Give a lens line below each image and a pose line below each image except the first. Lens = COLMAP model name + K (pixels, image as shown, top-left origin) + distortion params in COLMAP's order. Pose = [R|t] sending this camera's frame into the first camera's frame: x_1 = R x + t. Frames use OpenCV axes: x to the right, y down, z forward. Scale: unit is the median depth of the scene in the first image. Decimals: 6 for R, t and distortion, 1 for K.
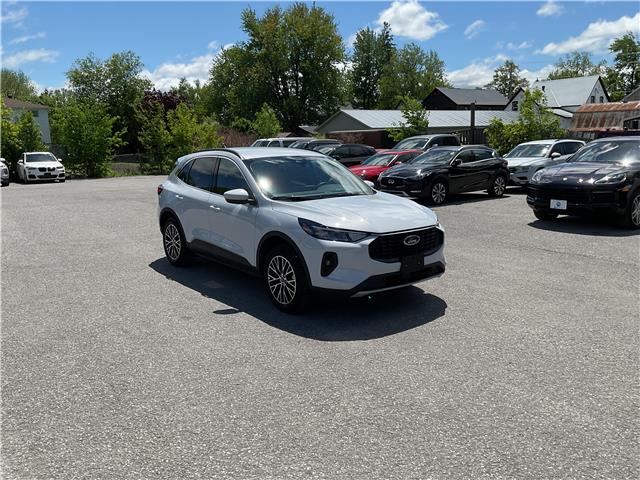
lens RADIAL K [[529.6, 0, 322.4], [0, 529.6, 240.9], [0, 0, 1]] dist [0.063017, -0.118601]
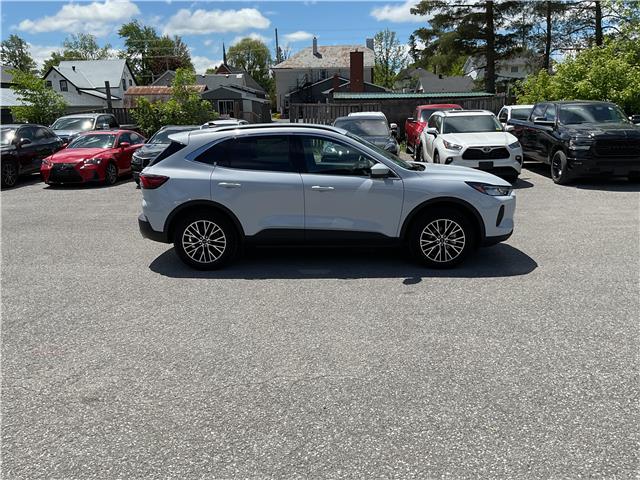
lens RADIAL K [[529.6, 0, 321.9], [0, 529.6, 242.6], [0, 0, 1]] dist [0.063017, -0.118601]
pose [[0.644112, -0.172945, 0.745124, -0.942706], [0.146720, 0.983952, 0.101548, -0.064007], [-0.750728, 0.043916, 0.659150, 0.400236]]
